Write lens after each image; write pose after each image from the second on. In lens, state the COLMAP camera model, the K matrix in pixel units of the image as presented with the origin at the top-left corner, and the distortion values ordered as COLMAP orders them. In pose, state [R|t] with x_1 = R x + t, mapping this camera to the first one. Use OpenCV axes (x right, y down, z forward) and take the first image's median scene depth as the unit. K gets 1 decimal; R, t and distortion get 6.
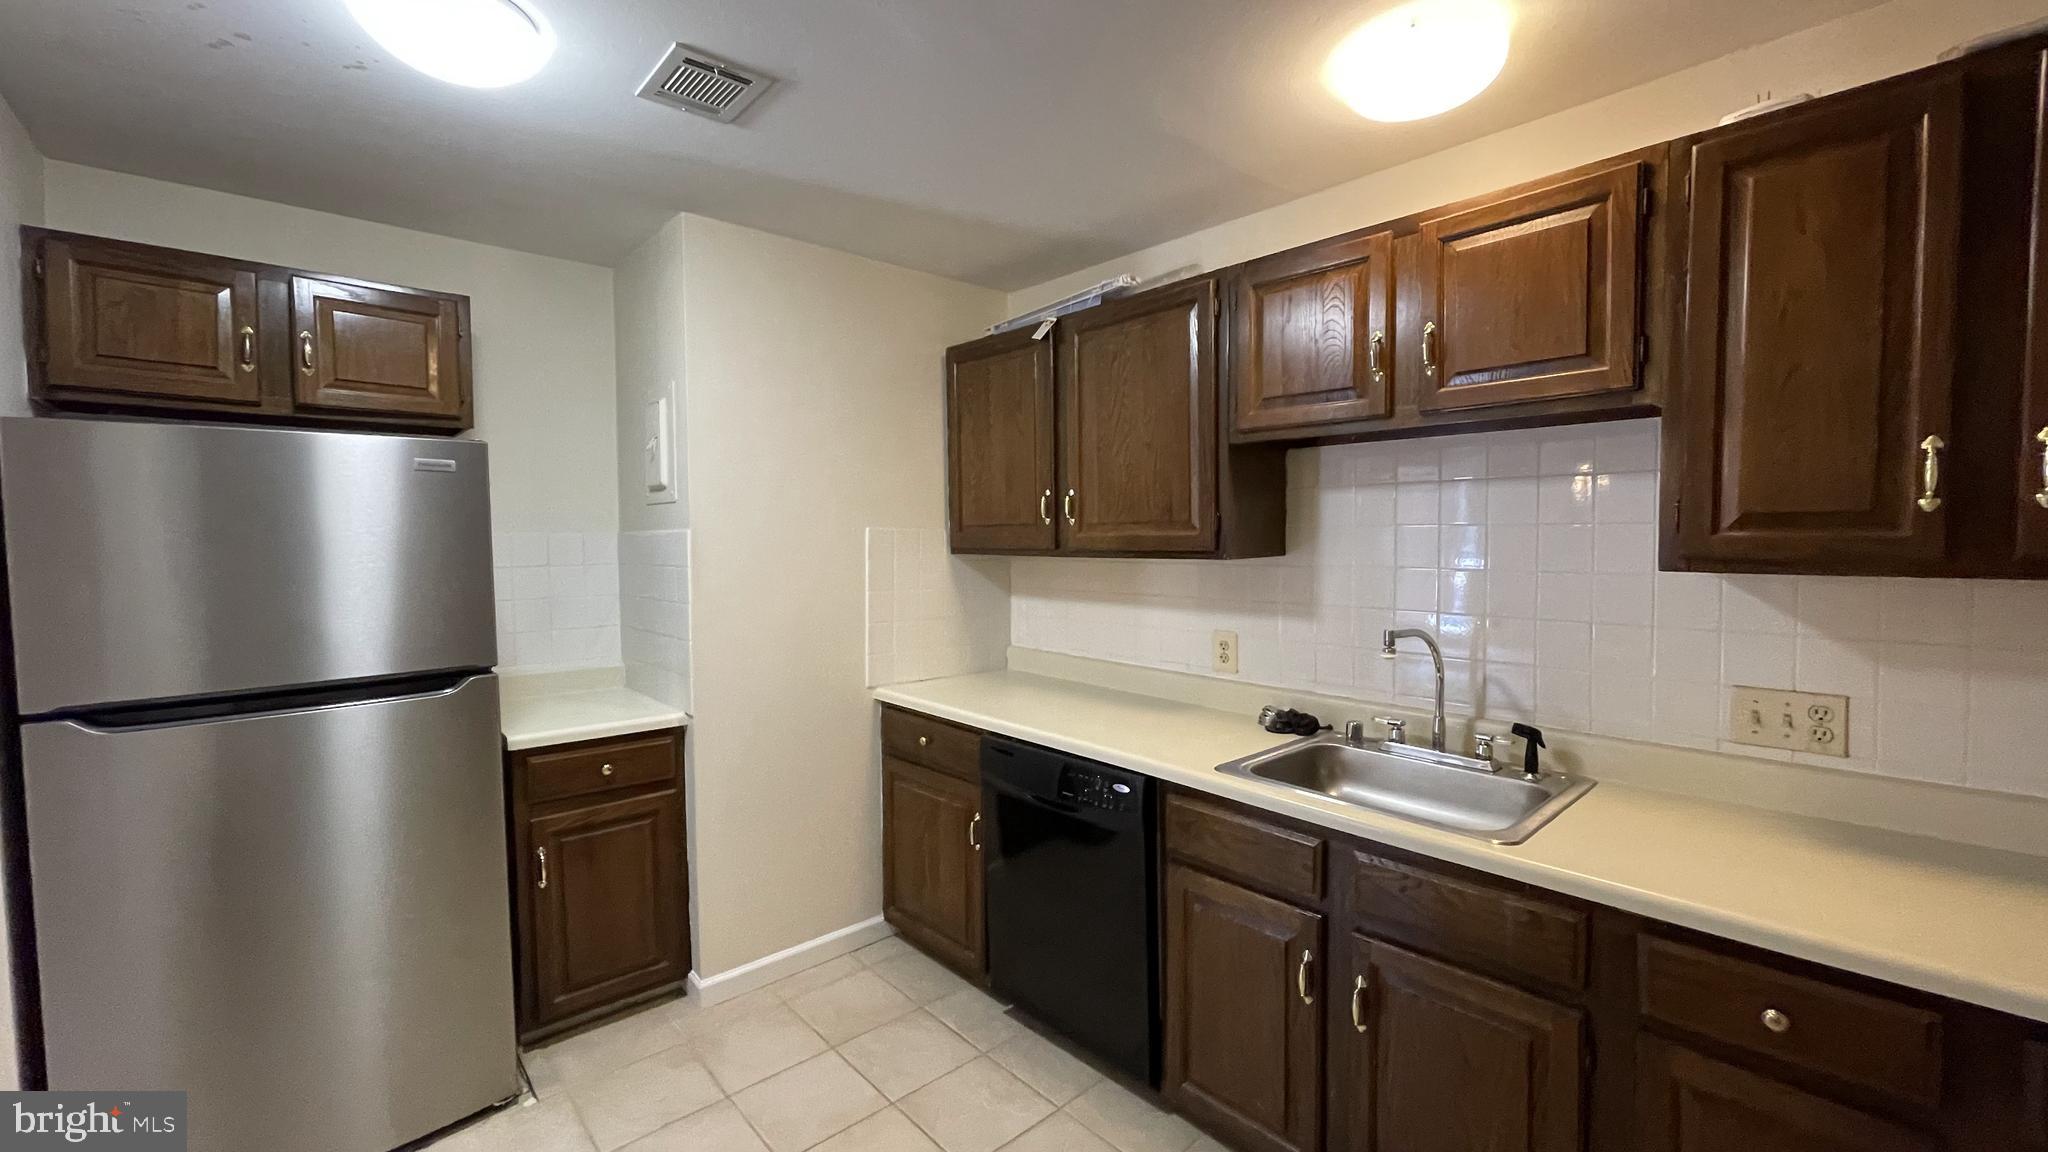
lens RADIAL K [[829.2, 0, 1024.0], [0, 829.2, 576.0], [0, 0, 1]] dist [-0.000027, -0.000109]
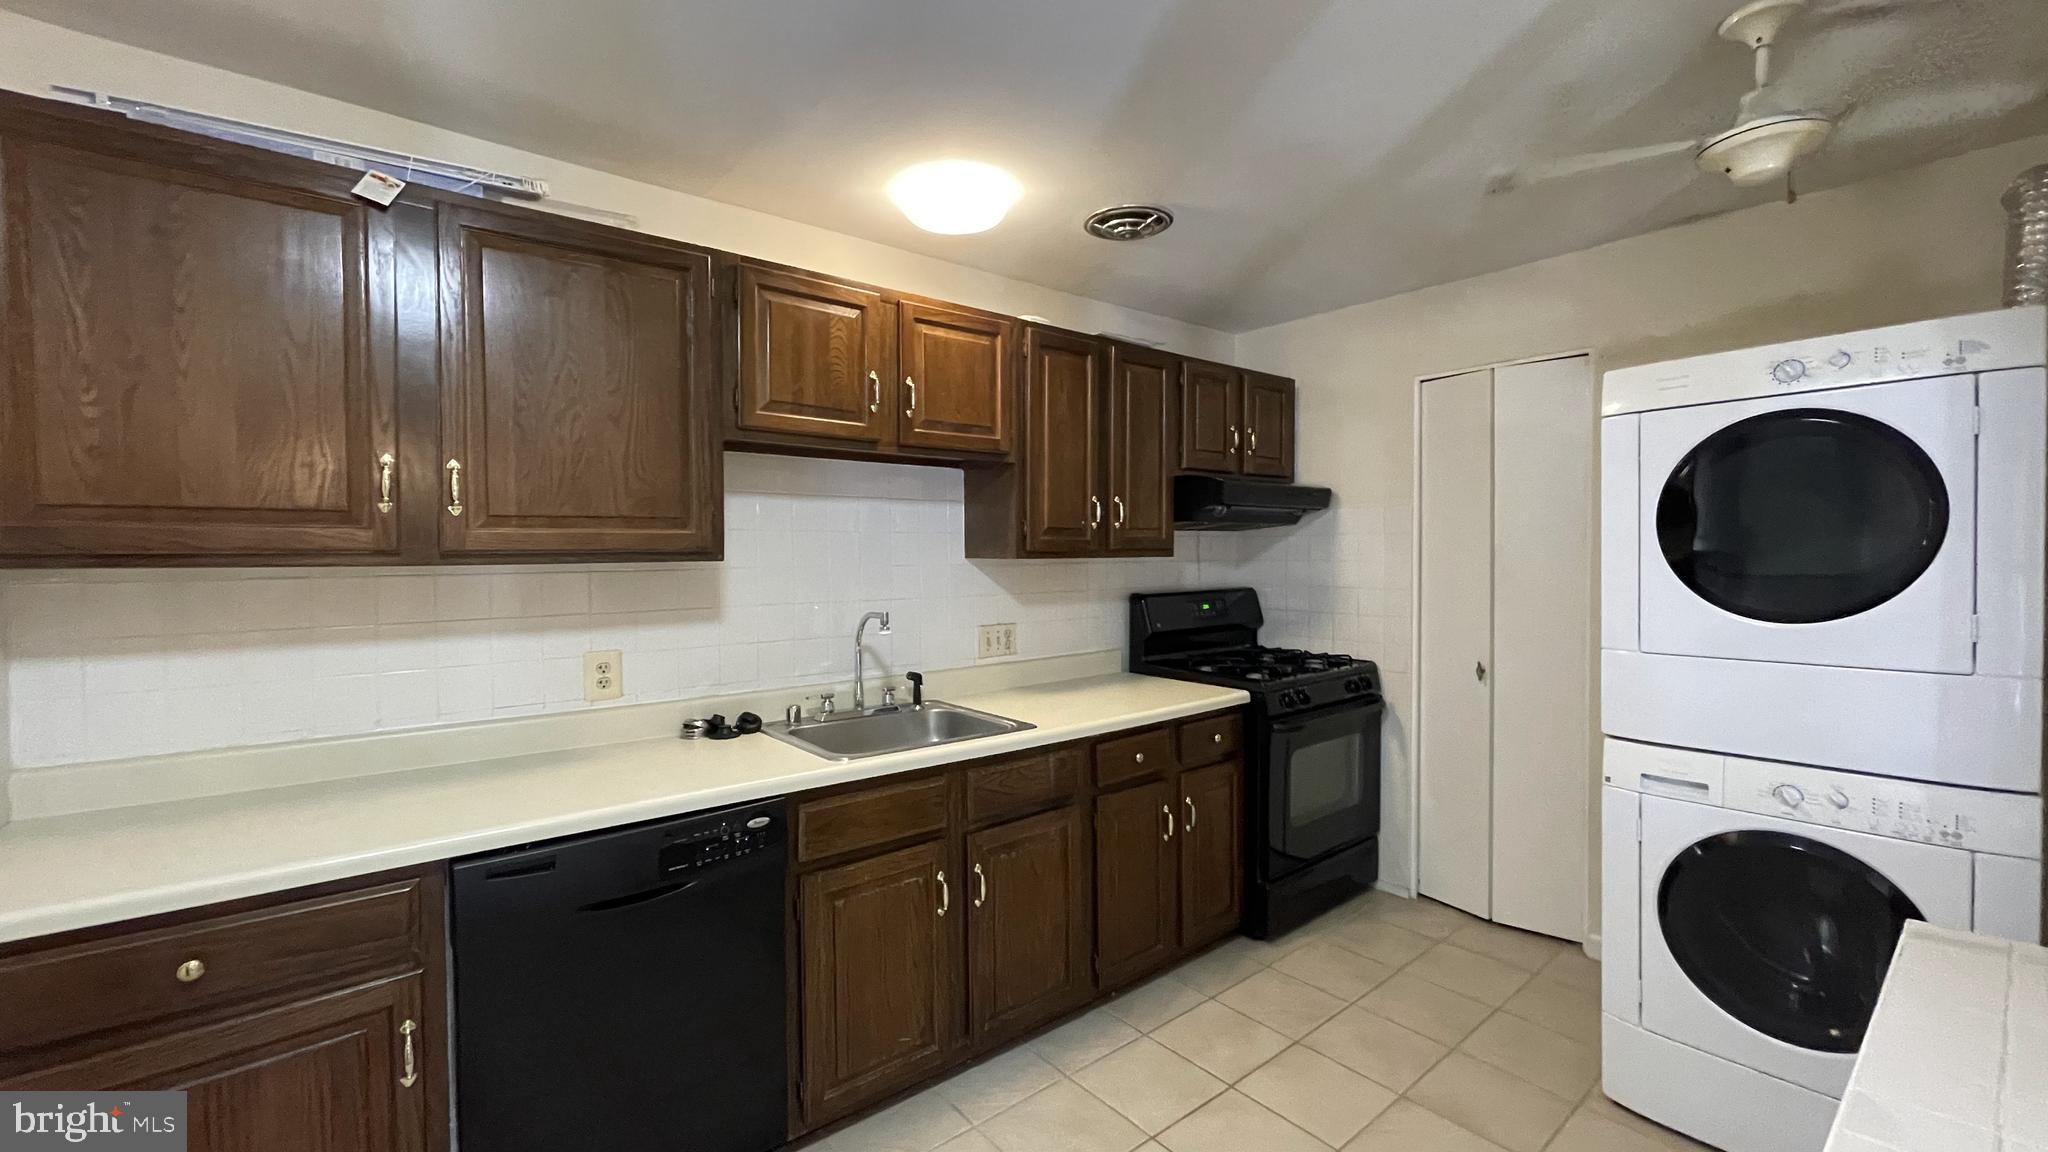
lens RADIAL K [[829.2, 0, 1024.0], [0, 829.2, 576.0], [0, 0, 1]] dist [-0.000027, -0.000109]
pose [[0.039114, -0.020118, 0.999032, -0.871798], [0.057491, 0.998186, 0.017850, 0.000526], [-0.997579, 0.056738, 0.040200, 0.805493]]
